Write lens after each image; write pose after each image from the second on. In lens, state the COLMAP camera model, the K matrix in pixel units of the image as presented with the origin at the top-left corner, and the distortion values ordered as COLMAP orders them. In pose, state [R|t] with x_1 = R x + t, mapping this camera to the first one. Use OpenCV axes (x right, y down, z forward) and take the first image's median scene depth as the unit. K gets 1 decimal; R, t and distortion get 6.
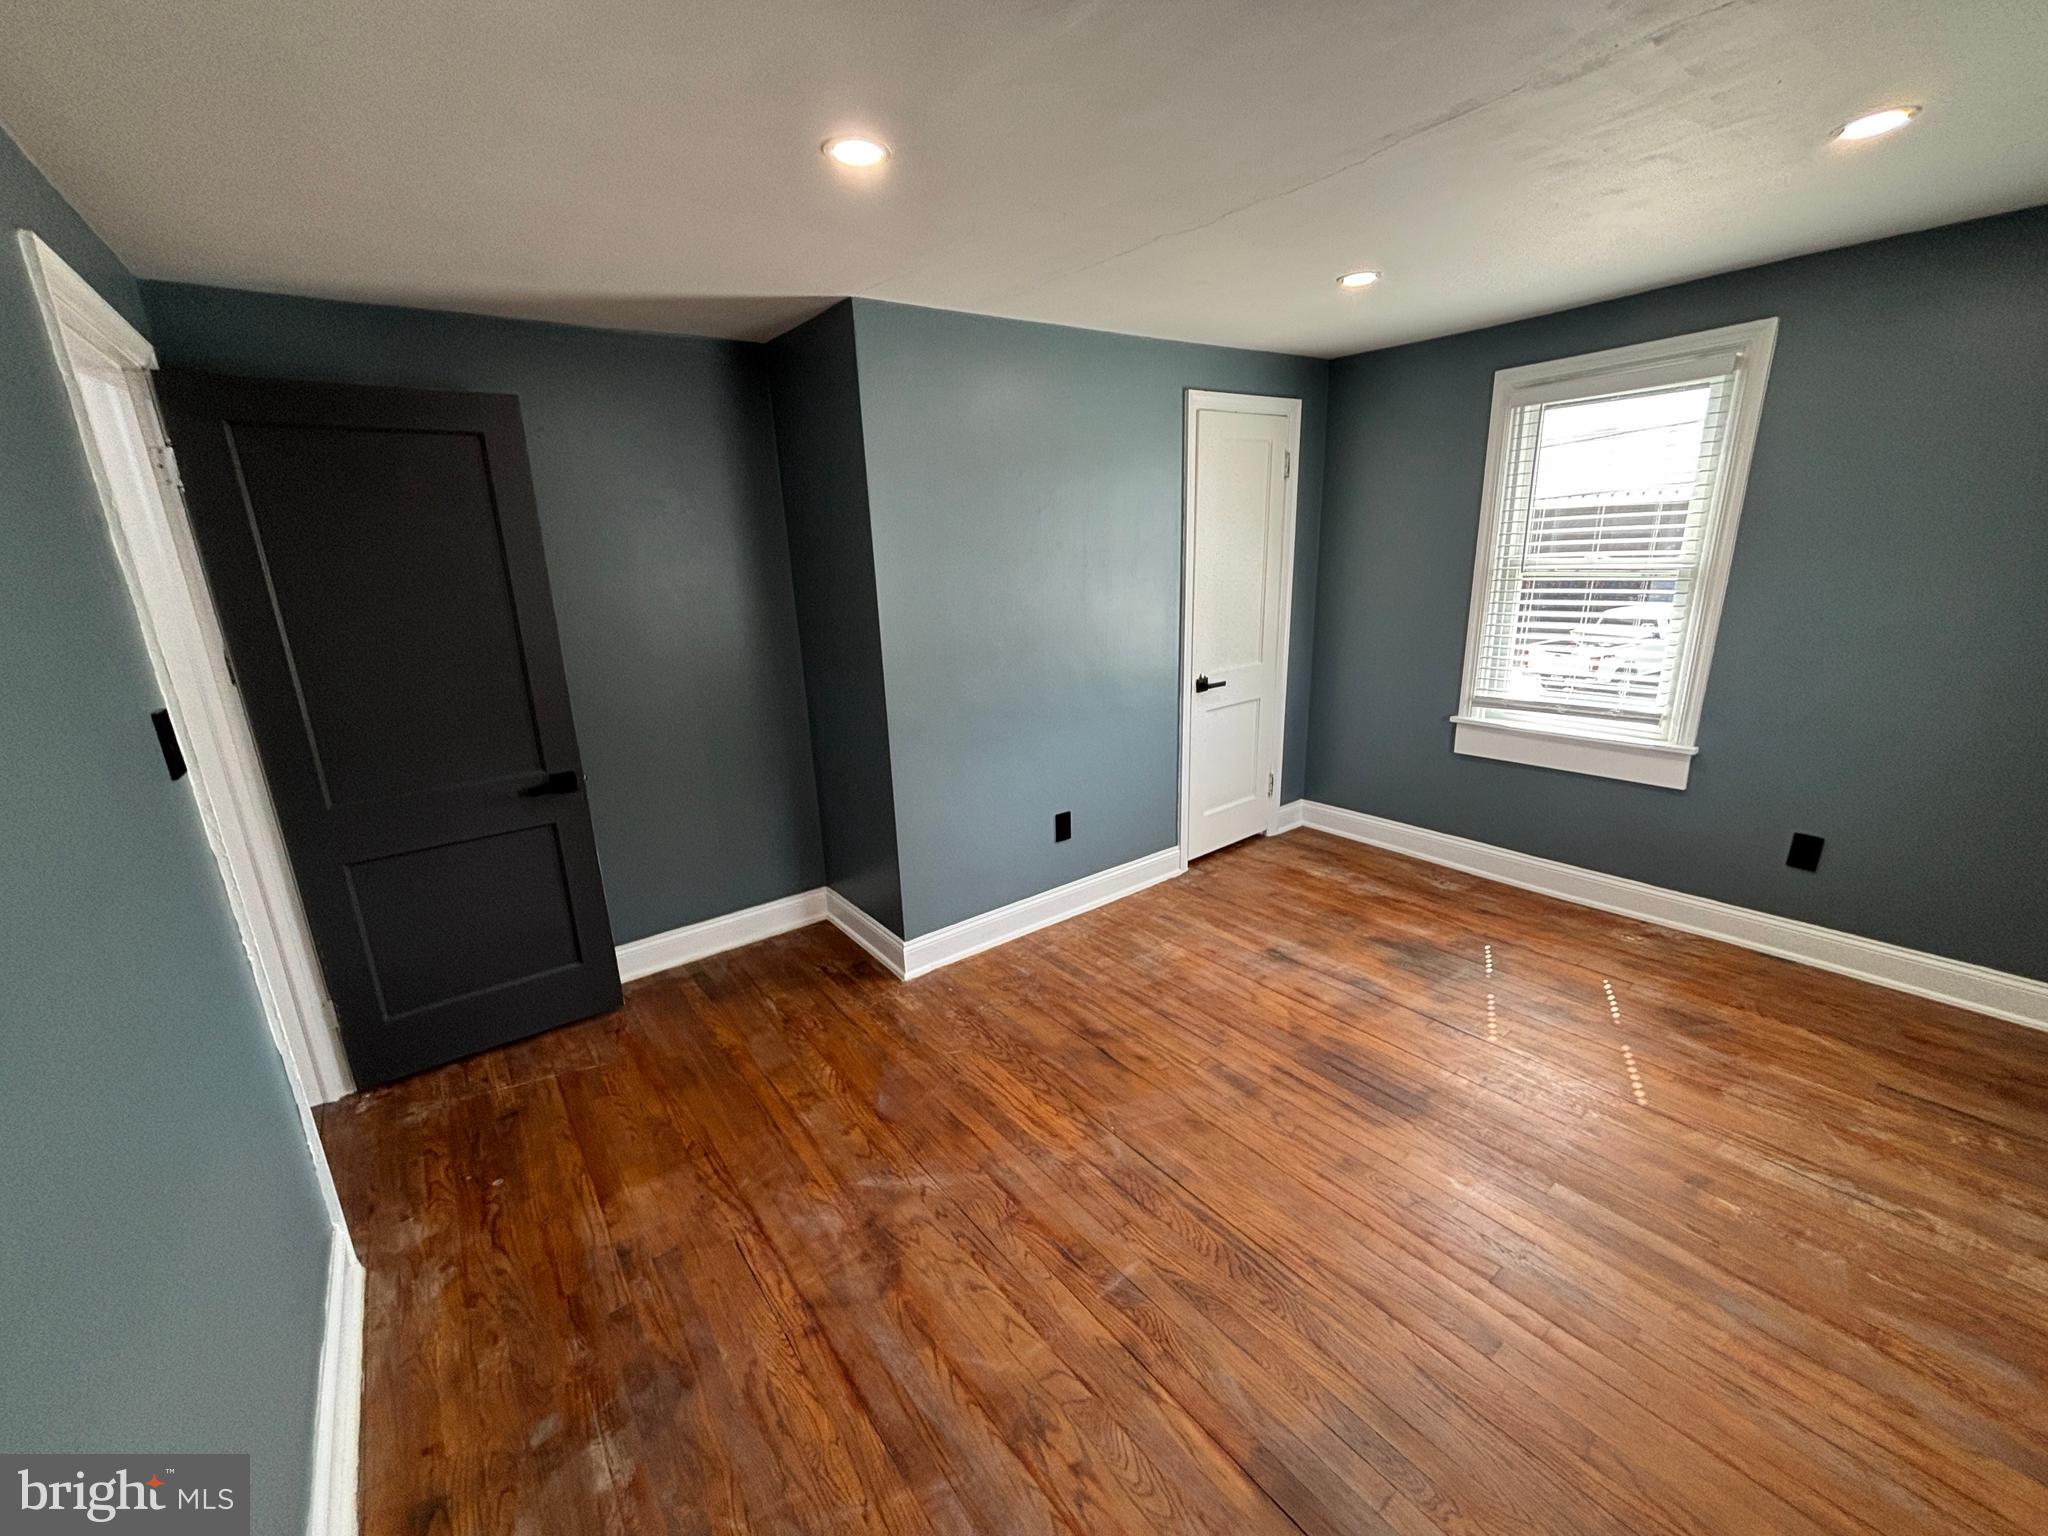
lens RADIAL K [[826.8, 0, 1018.1], [0, 826.8, 762.8], [0, 0, 1]] dist [0.013544, -0.000869]
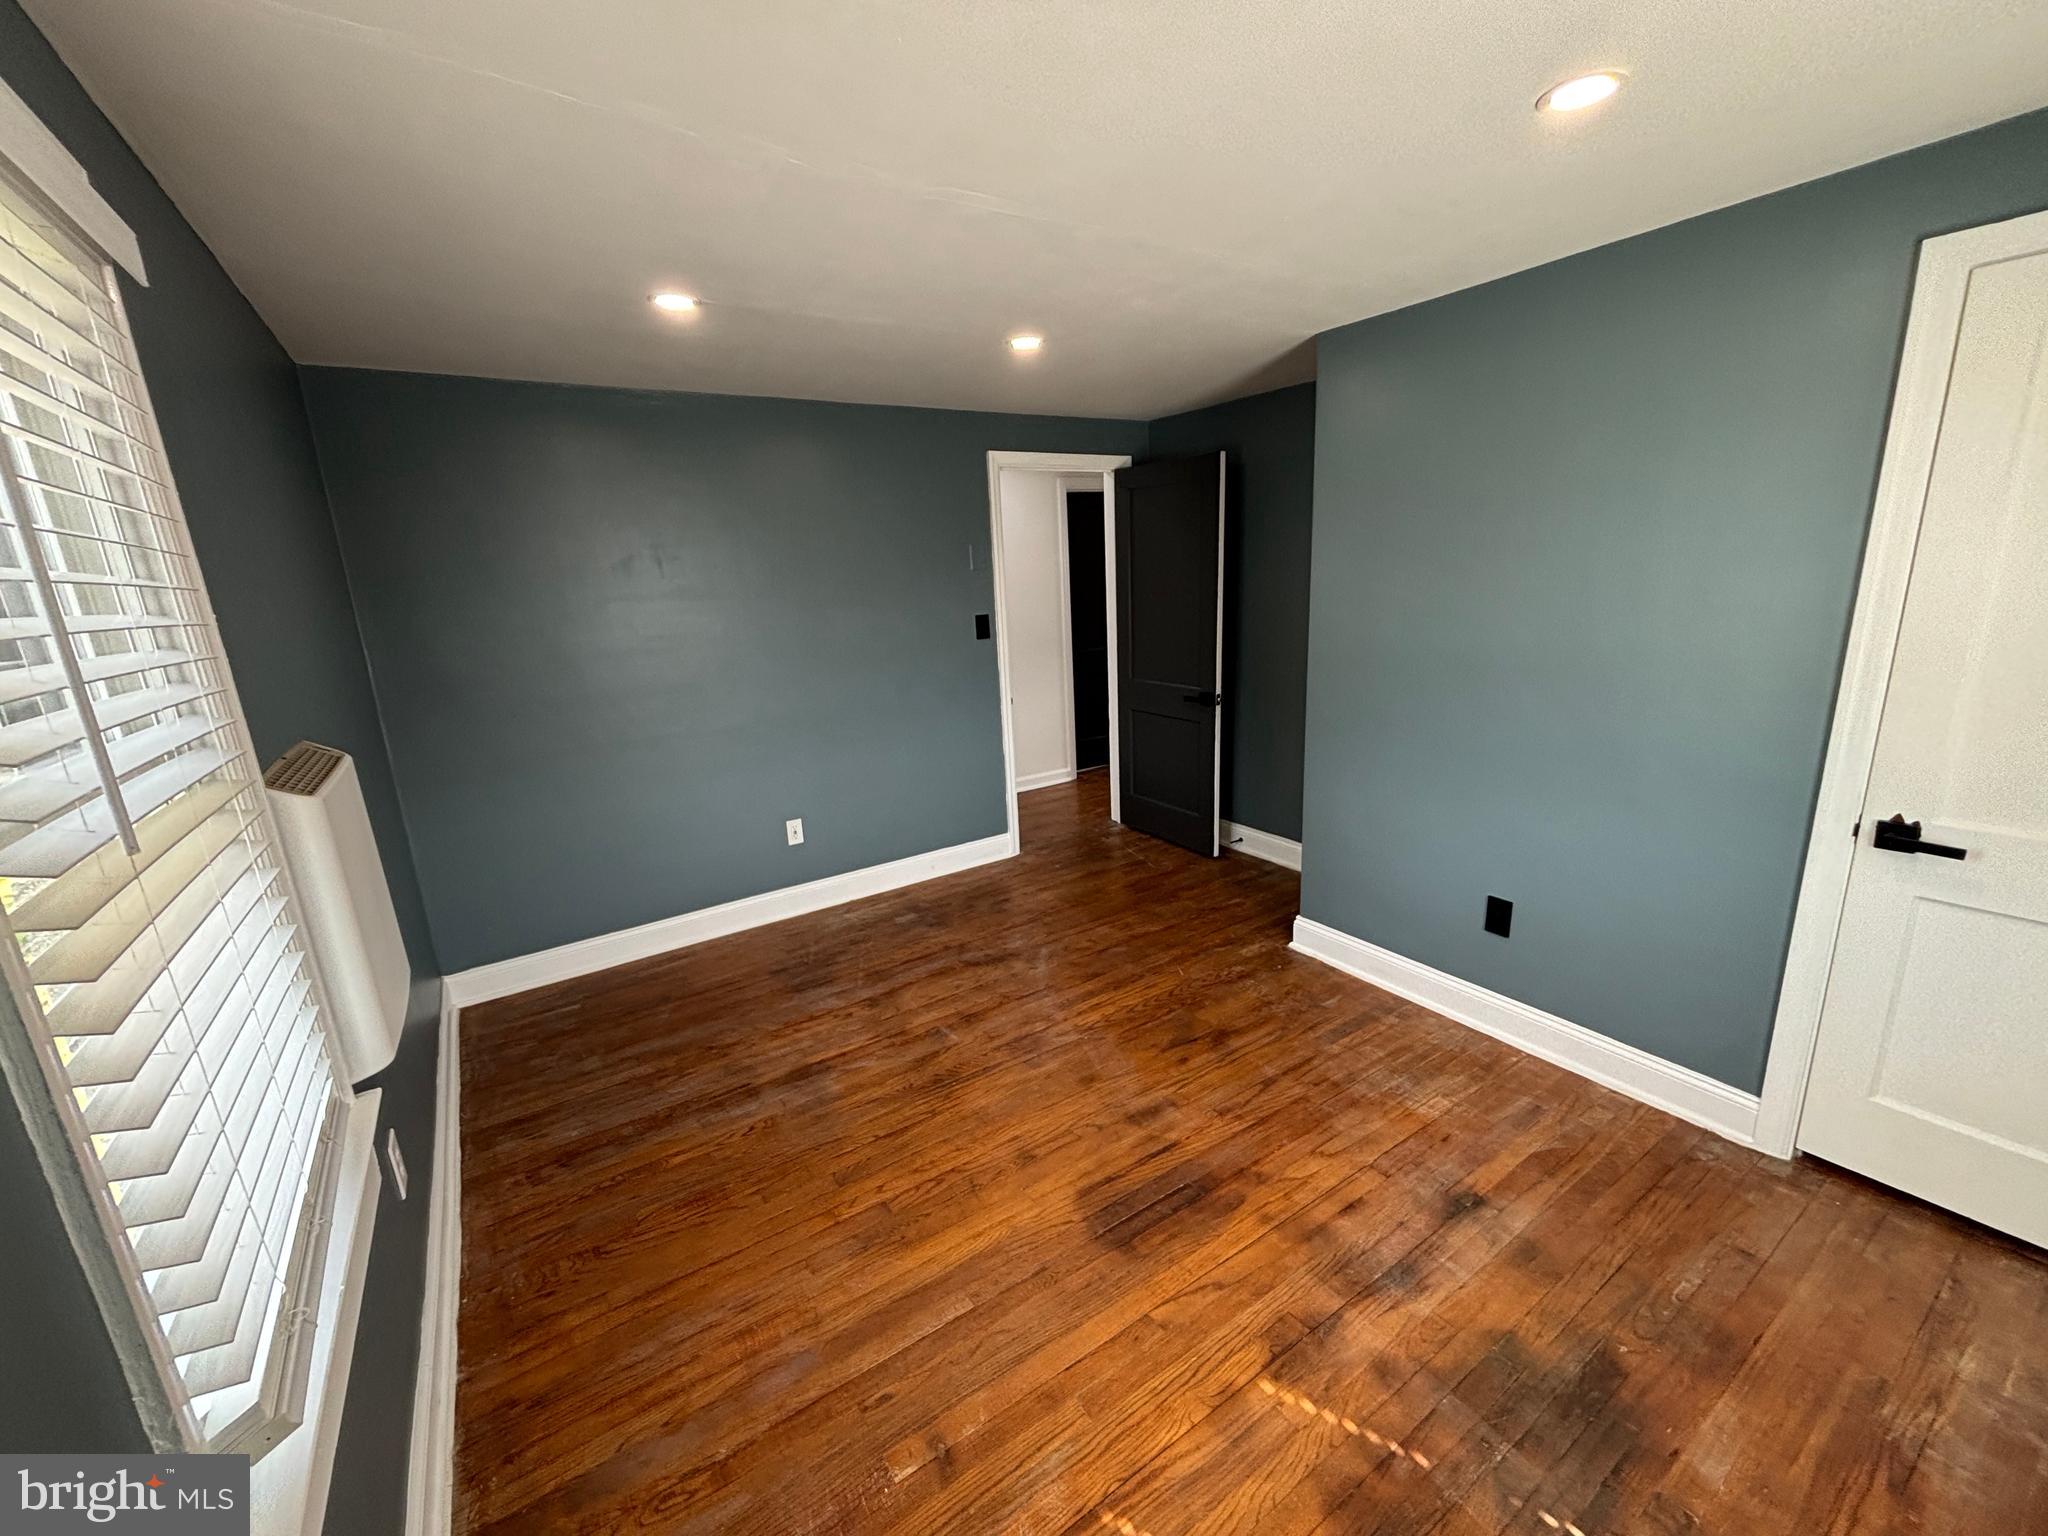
lens RADIAL K [[829.5, 0, 1039.7], [0, 829.5, 766.9], [0, 0, 1]] dist [0.038070, -0.016602]
pose [[-0.044743, 0.279612, -0.959070, 1.056746], [-0.219324, 0.933860, 0.282494, -0.242552], [0.974625, 0.222987, 0.019542, 0.721279]]
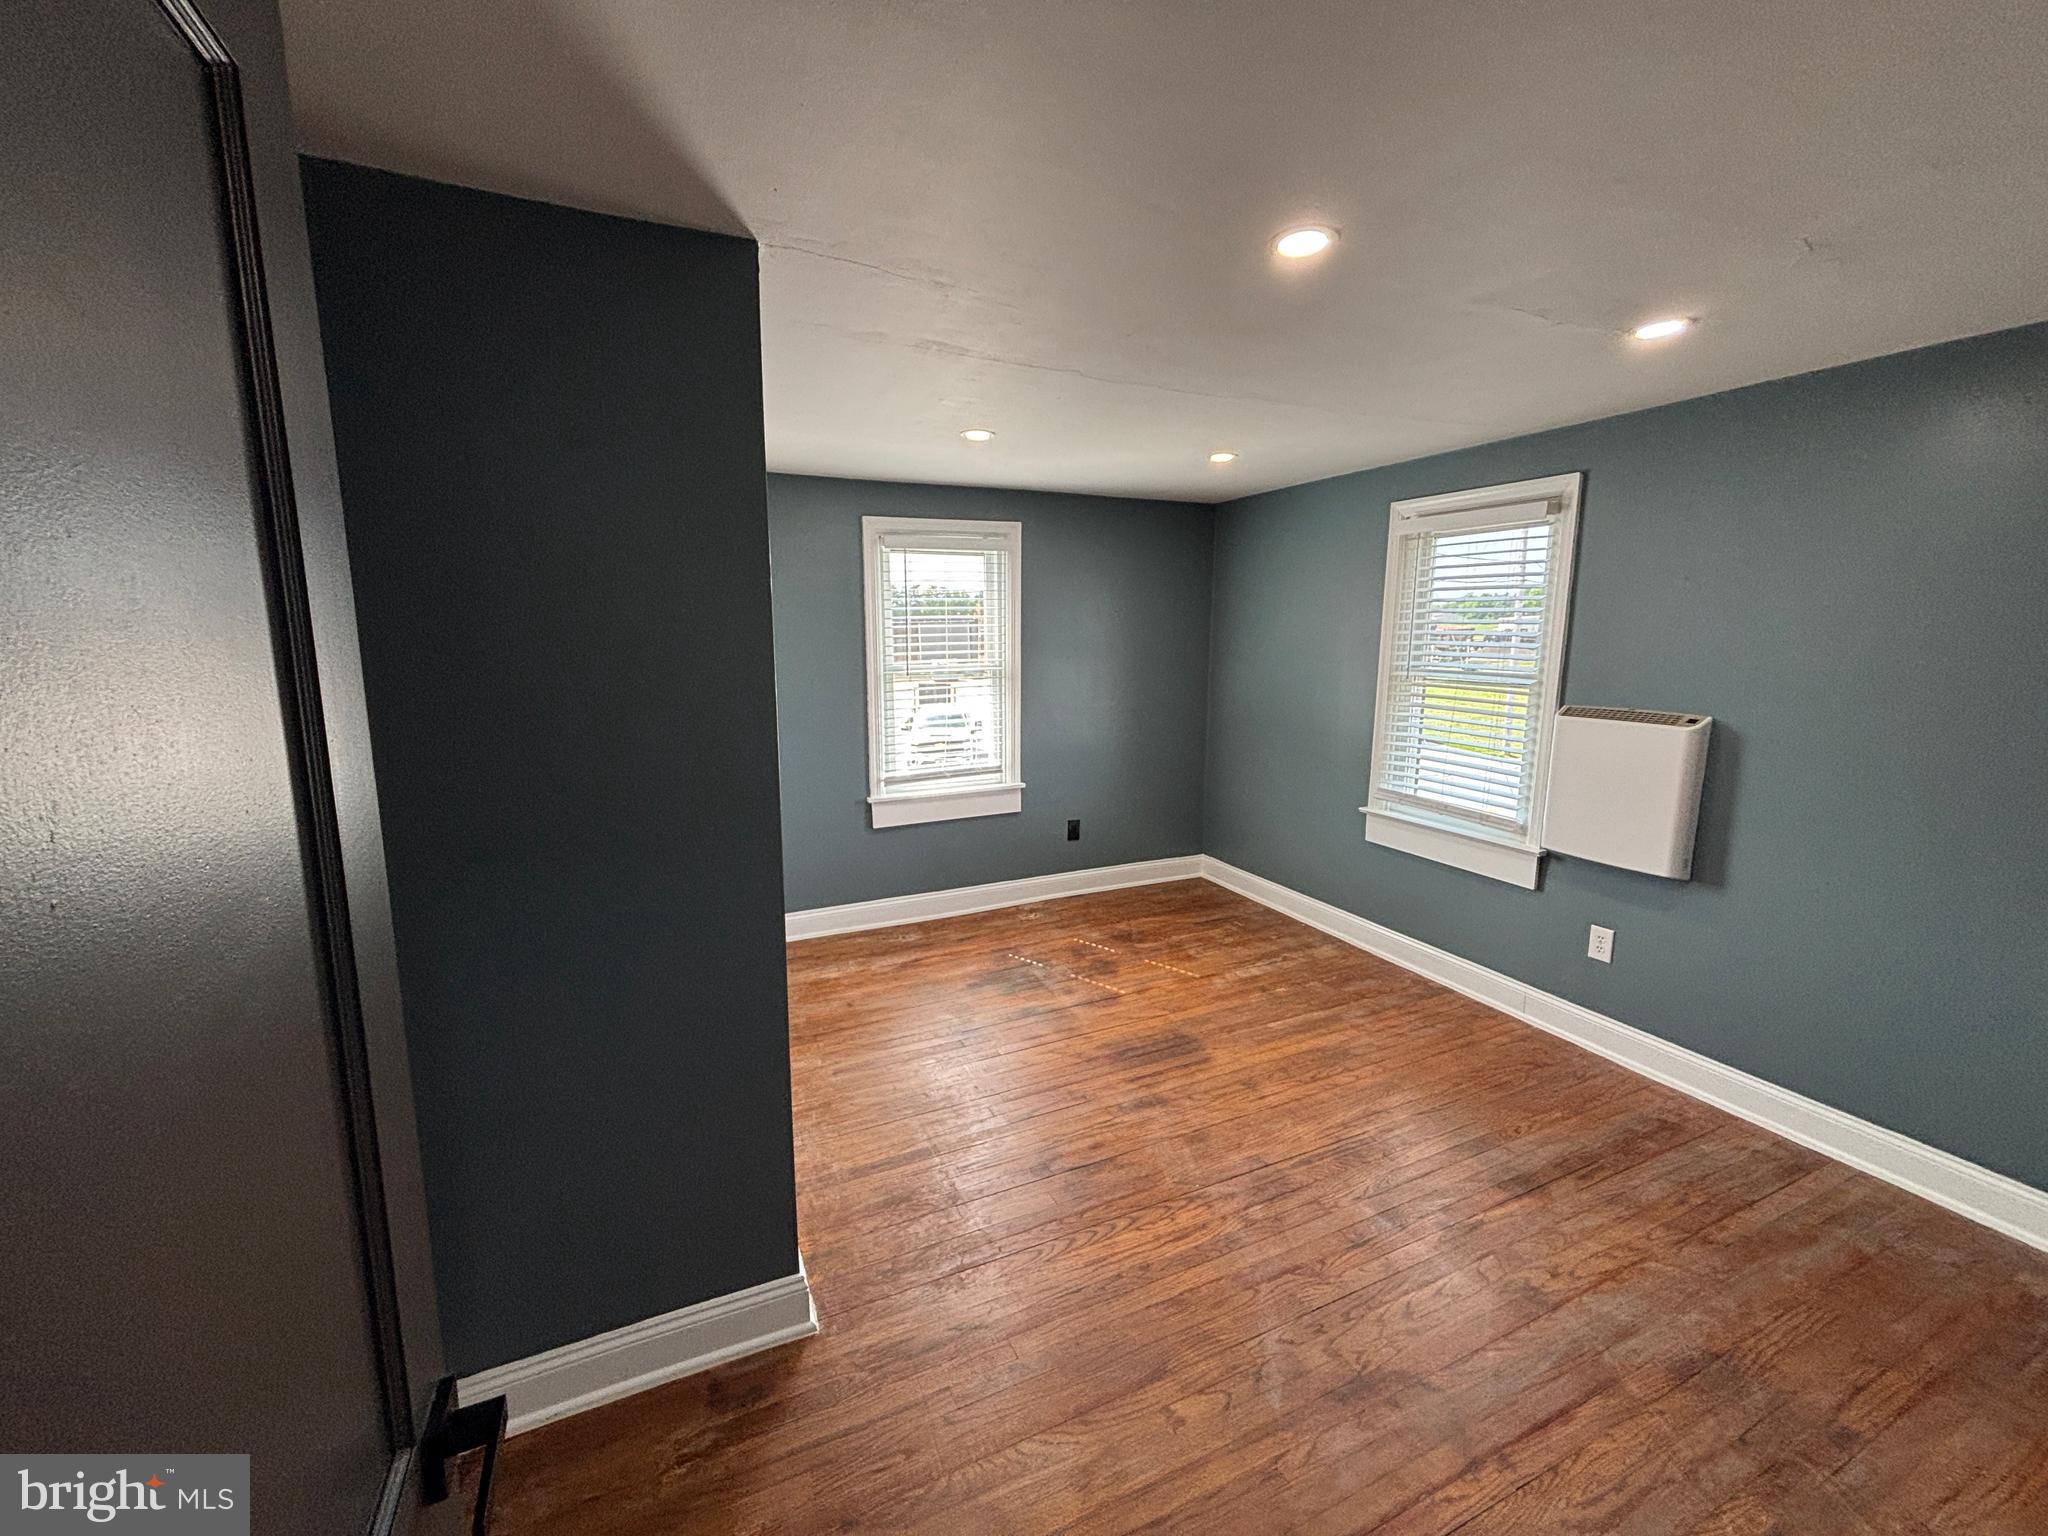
lens RADIAL K [[826.8, 0, 1018.1], [0, 826.8, 762.8], [0, 0, 1]] dist [0.013544, -0.000869]
pose [[0.228916, -0.118848, 0.966164, -0.785290], [0.253125, 0.965644, 0.058811, -0.172847], [-0.939960, 0.231097, 0.251135, 0.728131]]
